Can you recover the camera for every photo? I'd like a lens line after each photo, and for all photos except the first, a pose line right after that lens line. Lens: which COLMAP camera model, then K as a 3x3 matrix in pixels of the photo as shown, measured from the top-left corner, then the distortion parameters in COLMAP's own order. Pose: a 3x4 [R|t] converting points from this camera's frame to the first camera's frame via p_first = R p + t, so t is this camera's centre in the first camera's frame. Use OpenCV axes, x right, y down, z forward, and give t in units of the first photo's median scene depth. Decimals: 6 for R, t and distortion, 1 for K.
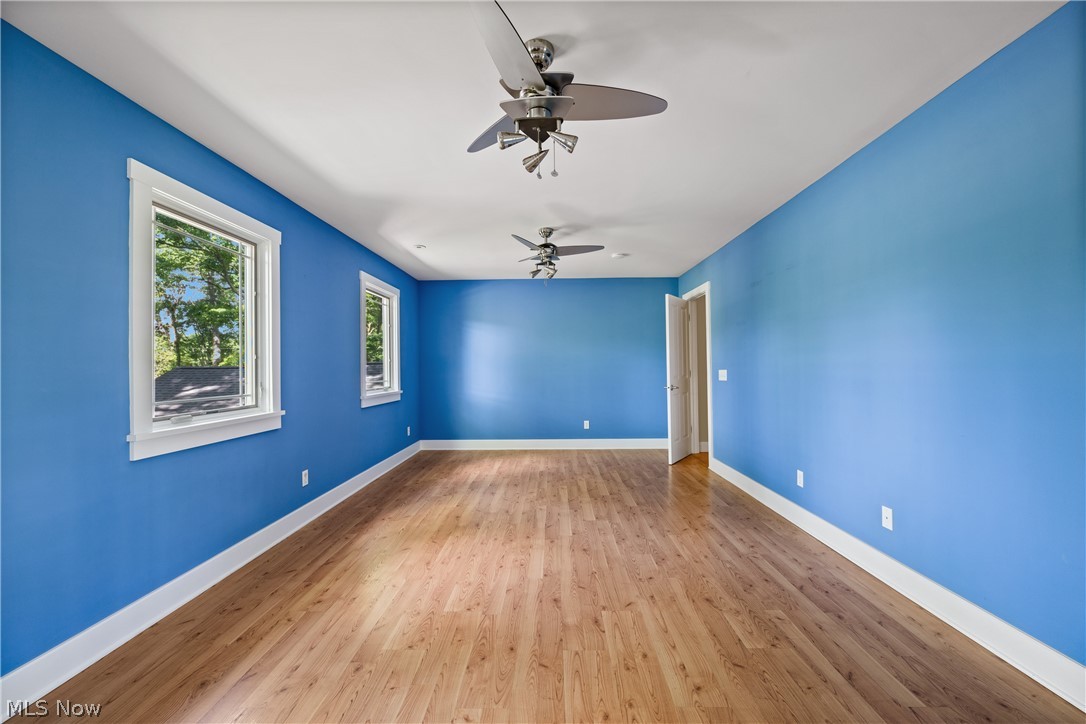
lens RADIAL K [[430.8, 0, 540.6], [0, 430.8, 363.9], [0, 0, 1]] dist [0.025163, 0.000328]
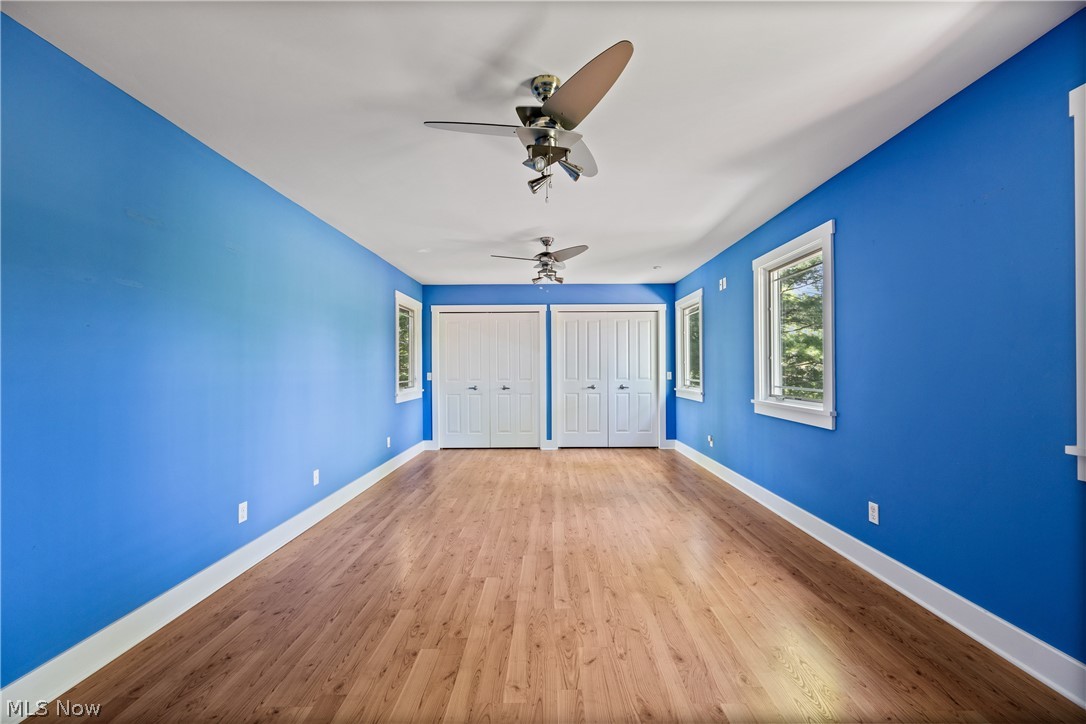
lens RADIAL K [[430.8, 0, 544.9], [0, 430.8, 363.2], [0, 0, 1]] dist [0.025163, 0.000328]
pose [[-0.999601, 0.019746, -0.020195, 0.038614], [0.020061, 0.999678, -0.015548, 0.005674], [0.019882, -0.015947, -0.999675, 1.980055]]
